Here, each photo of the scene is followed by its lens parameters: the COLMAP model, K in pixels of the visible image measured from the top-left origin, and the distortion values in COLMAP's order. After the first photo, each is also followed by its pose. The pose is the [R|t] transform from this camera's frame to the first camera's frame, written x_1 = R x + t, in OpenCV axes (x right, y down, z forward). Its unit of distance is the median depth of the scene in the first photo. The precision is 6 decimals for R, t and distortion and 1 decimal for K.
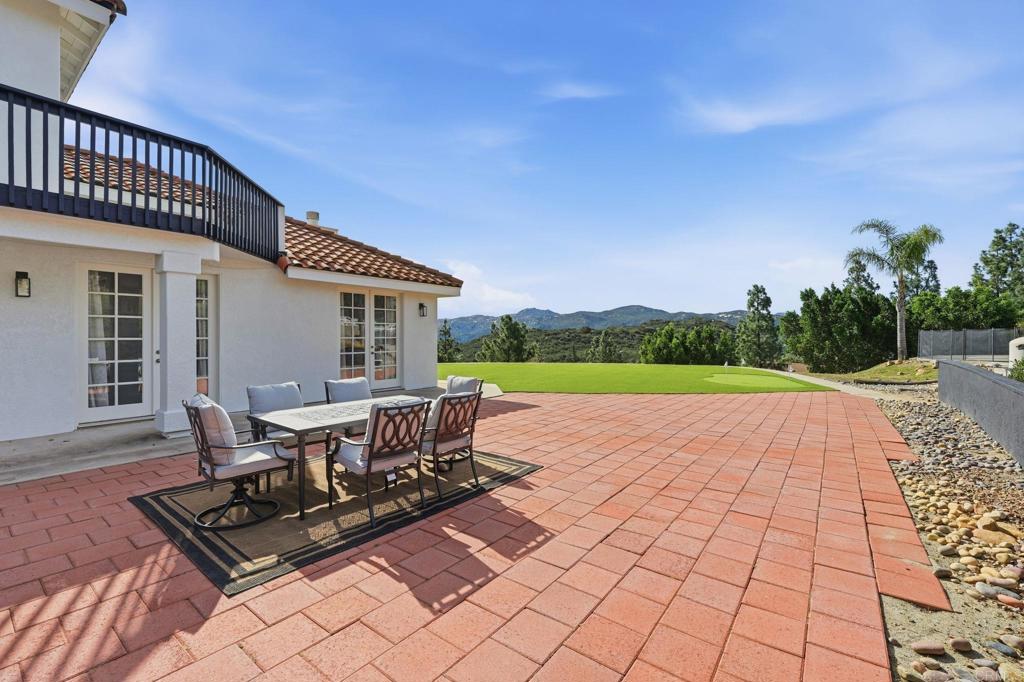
lens RADIAL K [[436.8, 0, 509.8], [0, 436.8, 337.1], [0, 0, 1]] dist [-0.001670, -0.000461]
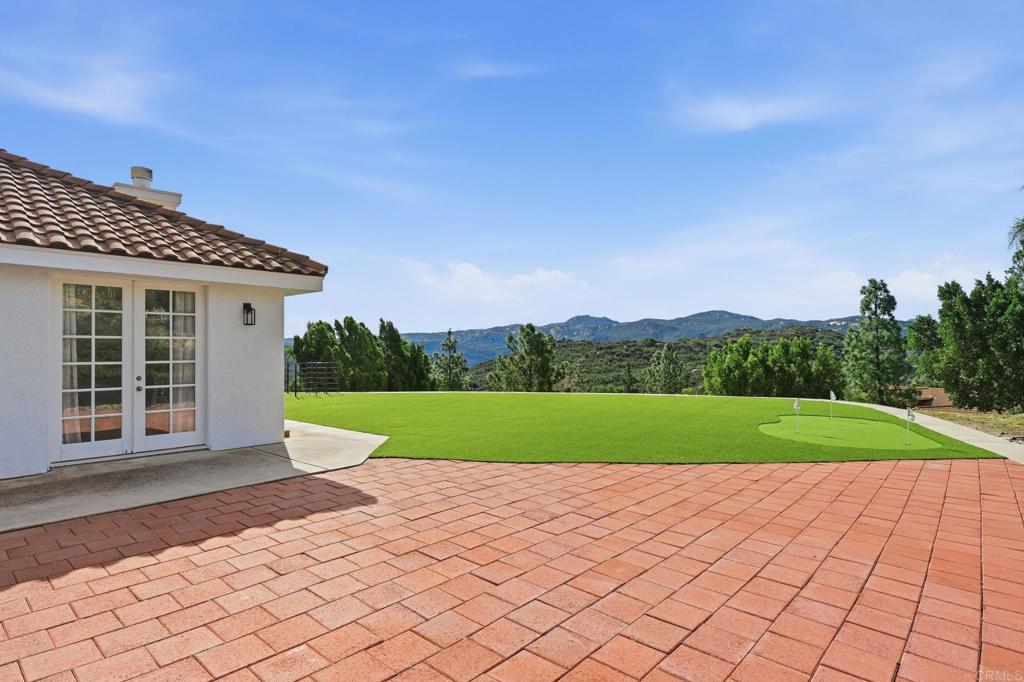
lens RADIAL K [[540.9, 0, 503.3], [0, 540.9, 350.8], [0, 0, 1]] dist [-0.007059, -0.000536]
pose [[0.995307, -0.001725, -0.096748, 0.067961], [0.001561, 0.999997, -0.001767, -0.003407], [0.096750, 0.001608, 0.995307, 0.093571]]
